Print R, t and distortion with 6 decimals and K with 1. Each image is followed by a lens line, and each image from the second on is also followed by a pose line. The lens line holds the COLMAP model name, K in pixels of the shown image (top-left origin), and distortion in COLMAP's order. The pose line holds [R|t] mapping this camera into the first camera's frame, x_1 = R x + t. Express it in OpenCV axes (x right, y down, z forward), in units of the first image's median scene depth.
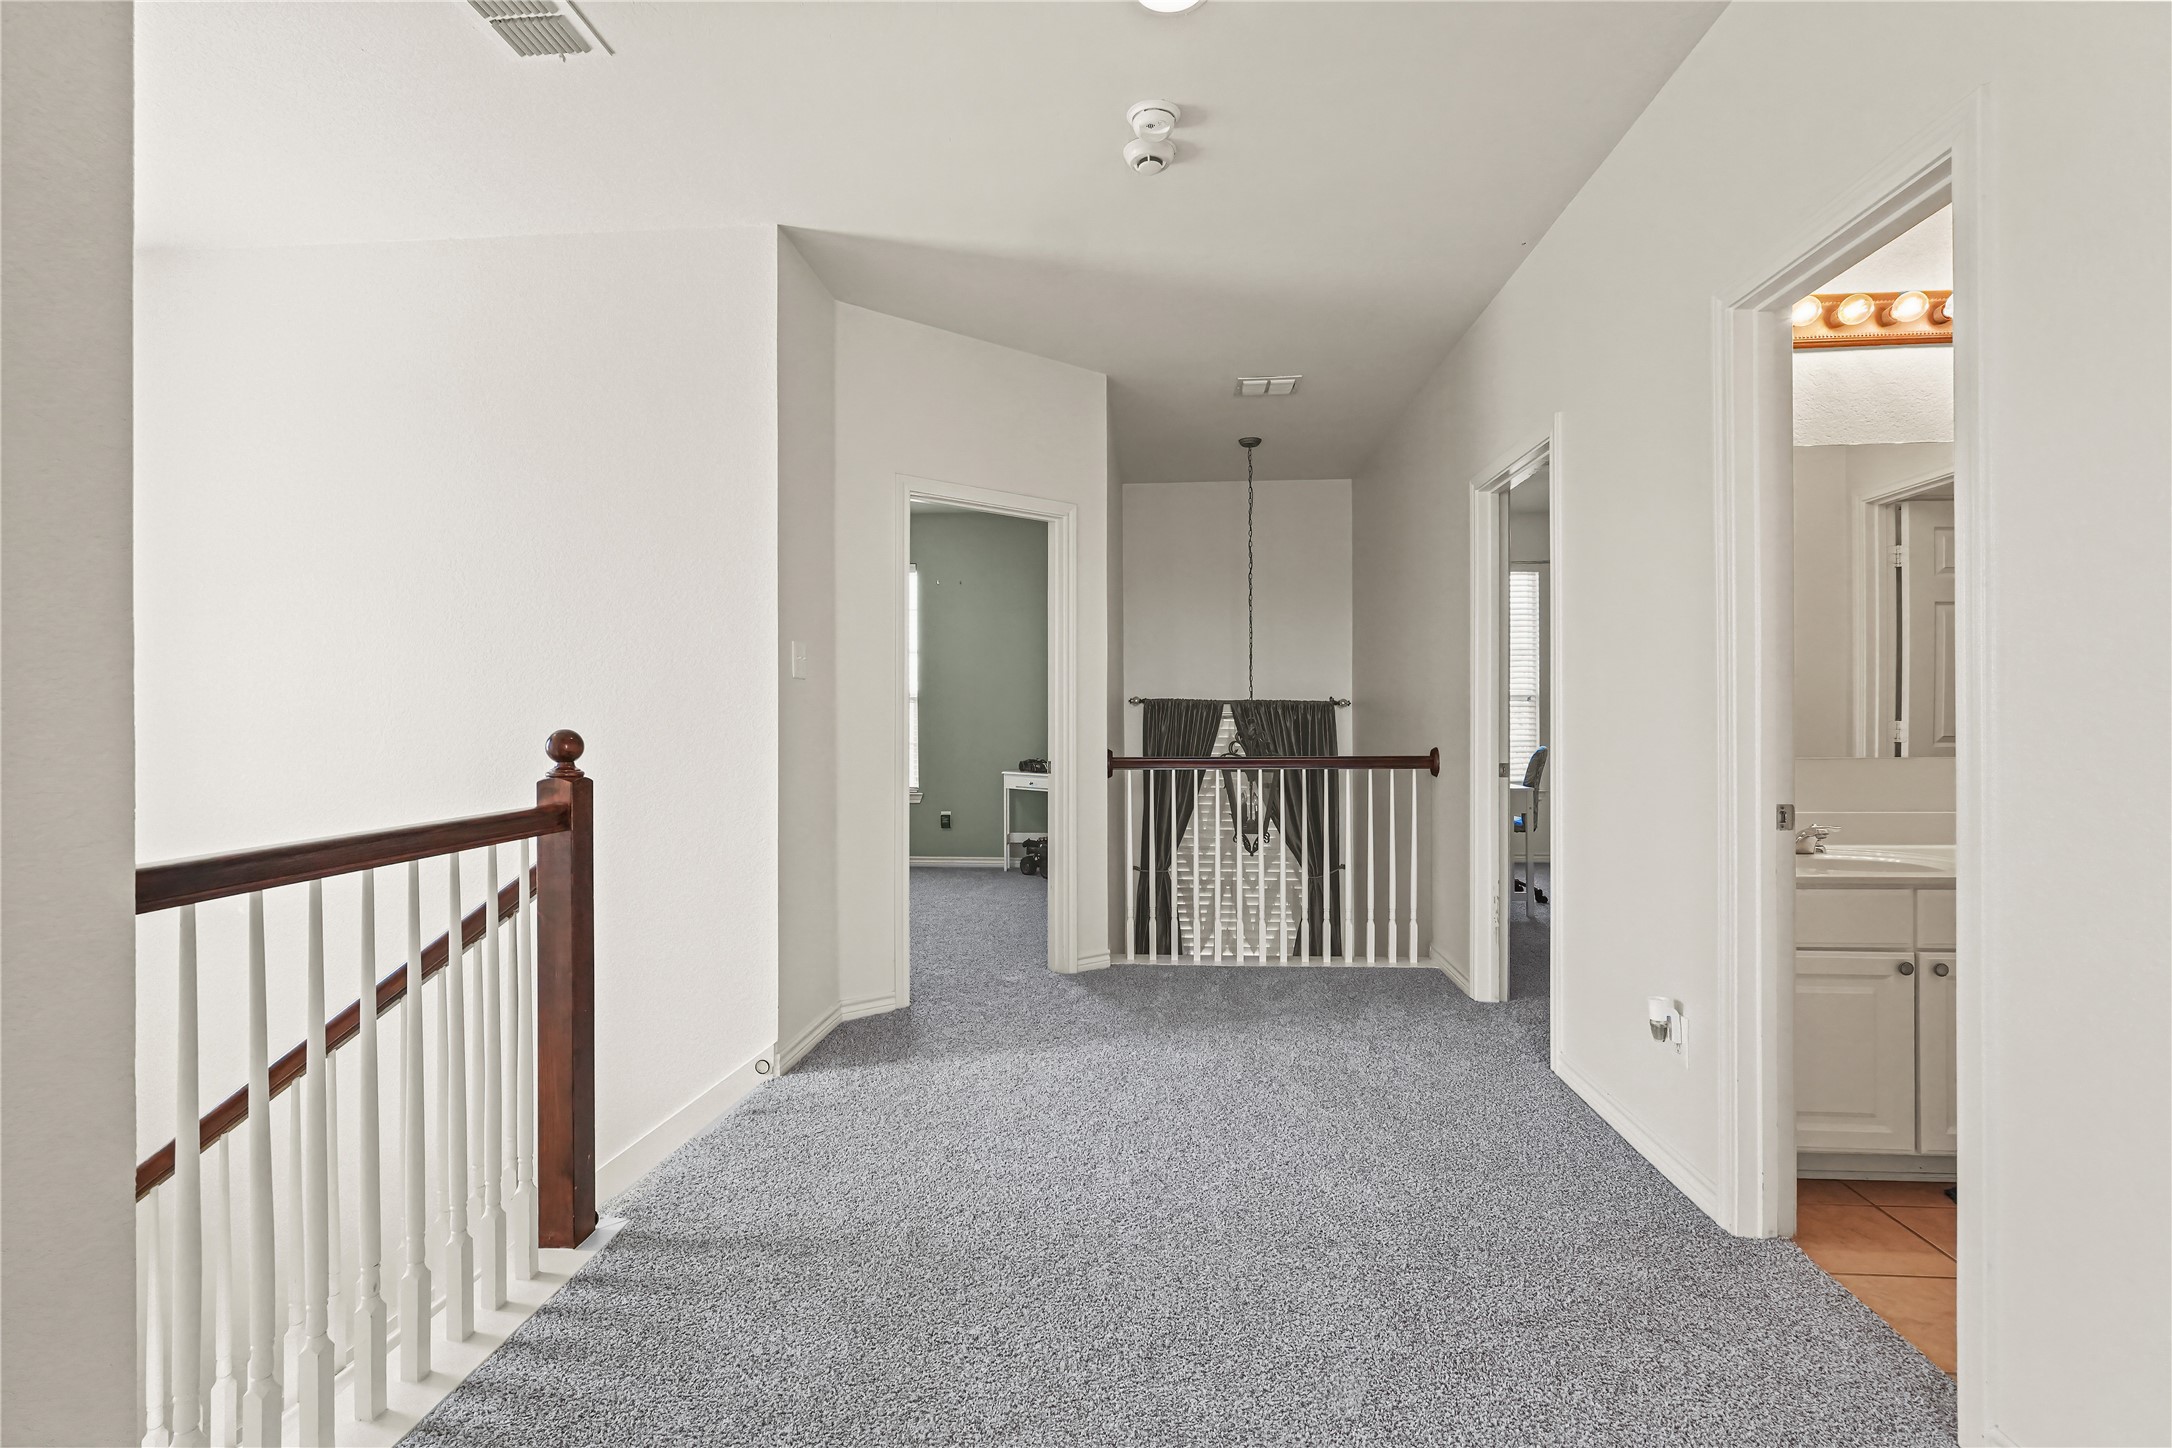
lens RADIAL K [[989.7, 0, 1085.2], [0, 989.7, 722.6], [0, 0, 1]] dist [-0.000504, -0.000002]
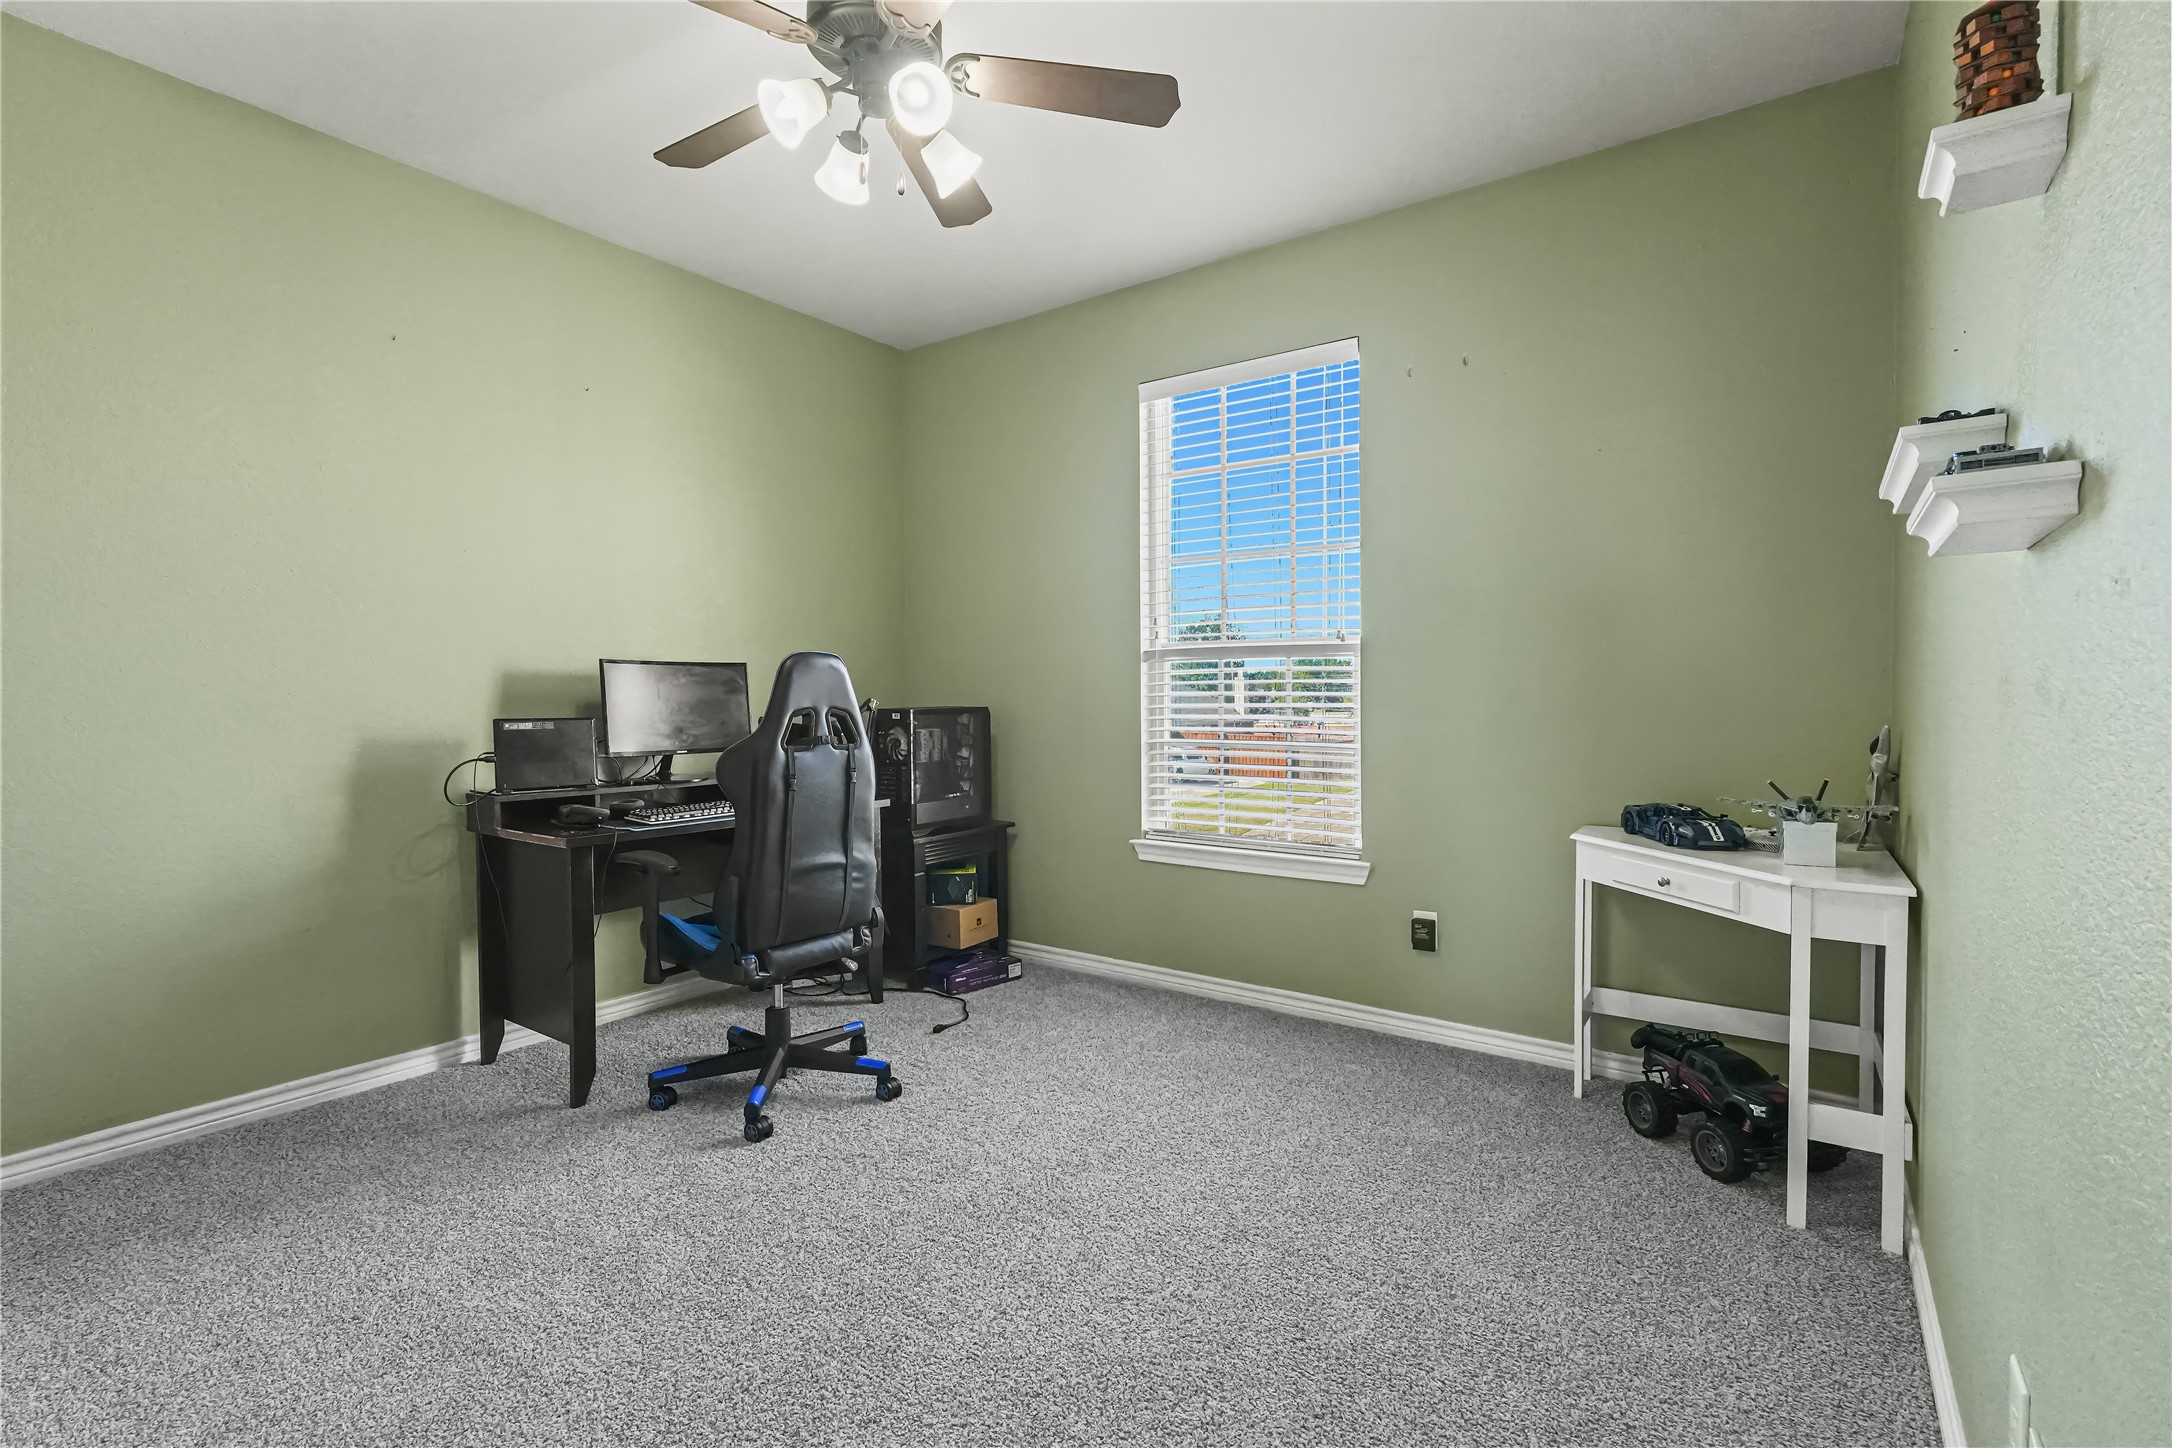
lens RADIAL K [[989.7, 0, 1087.7], [0, 989.7, 724.1], [0, 0, 1]] dist [-0.000504, -0.000002]
pose [[0.852763, 0.009230, -0.522217, -0.043799], [-0.003750, 0.999926, 0.011549, 0.006156], [0.522285, -0.007890, 0.852735, 0.574805]]
